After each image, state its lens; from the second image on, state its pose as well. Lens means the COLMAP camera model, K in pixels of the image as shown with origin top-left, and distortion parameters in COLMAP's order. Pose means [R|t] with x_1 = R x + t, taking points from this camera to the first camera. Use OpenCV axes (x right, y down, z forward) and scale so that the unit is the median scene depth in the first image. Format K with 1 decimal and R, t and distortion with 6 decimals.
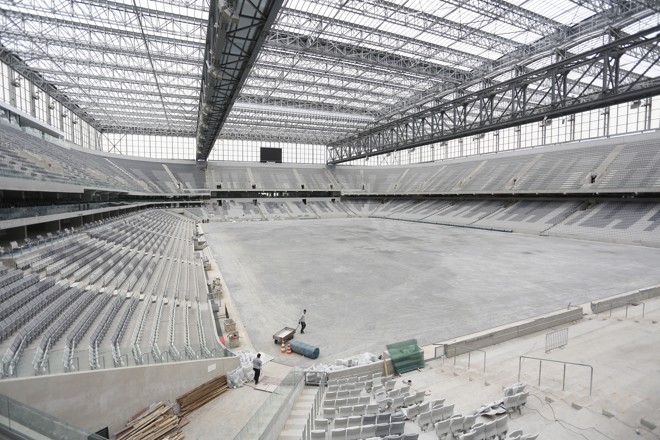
lens RADIAL K [[320.6, 0, 330.0], [0, 320.6, 218.4], [0, 0, 1]] dist [-0.074494, 0.032400]
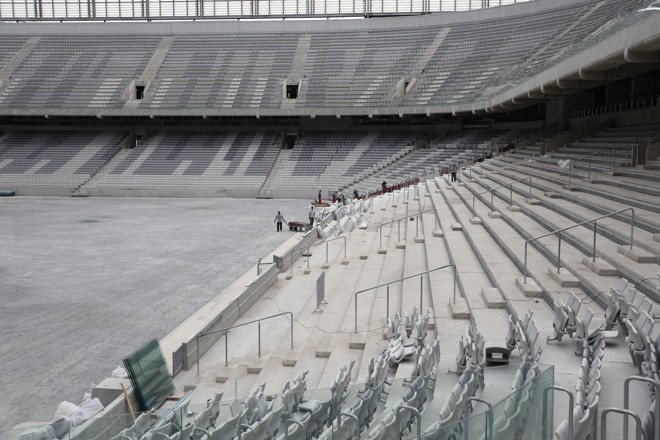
lens RADIAL K [[712.5, 0, 330.0], [0, 712.5, 220.0], [0, 0, 1]] dist [0.027170, 0.065753]
pose [[0.507222, -0.089464, 0.857159, -0.090634], [0.055168, 0.995928, 0.071302, 0.026619], [-0.860048, 0.011122, 0.510093, 0.042540]]
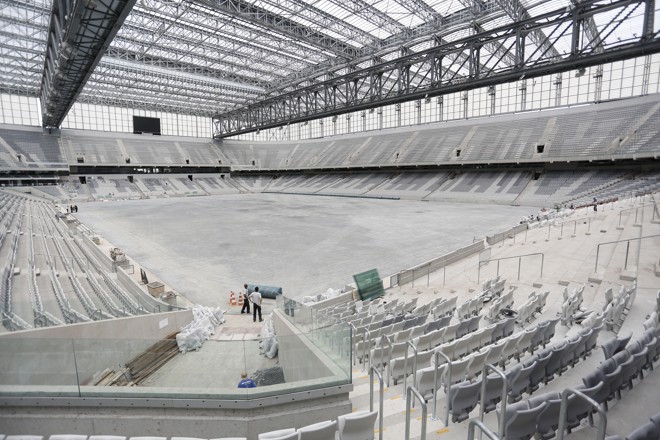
lens RADIAL K [[320.6, 0, 330.0], [0, 320.6, 218.4], [0, 0, 1]] dist [-0.074494, 0.032400]
pose [[0.937007, -0.049979, 0.345716, -0.039844], [0.029507, 0.997499, 0.064229, 0.027702], [-0.348062, -0.049982, 0.936138, 0.017700]]
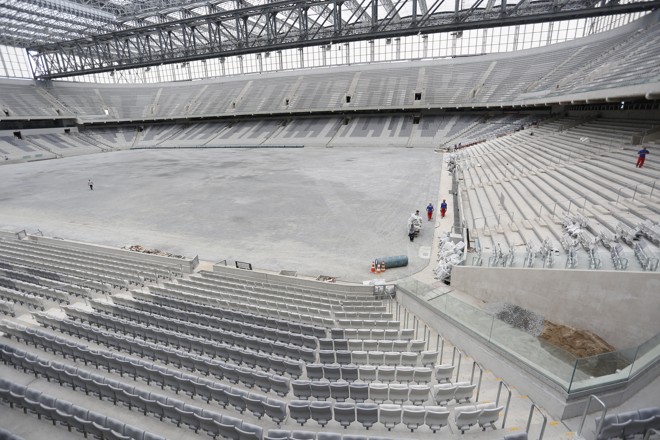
lens RADIAL K [[320.6, 0, 330.0], [0, 320.6, 218.4], [0, 0, 1]] dist [-0.074494, 0.032400]
pose [[0.688142, -0.242328, 0.683913, -0.187481], [0.078834, 0.961971, 0.261529, -0.002962], [-0.721280, -0.126053, 0.681077, 0.093978]]
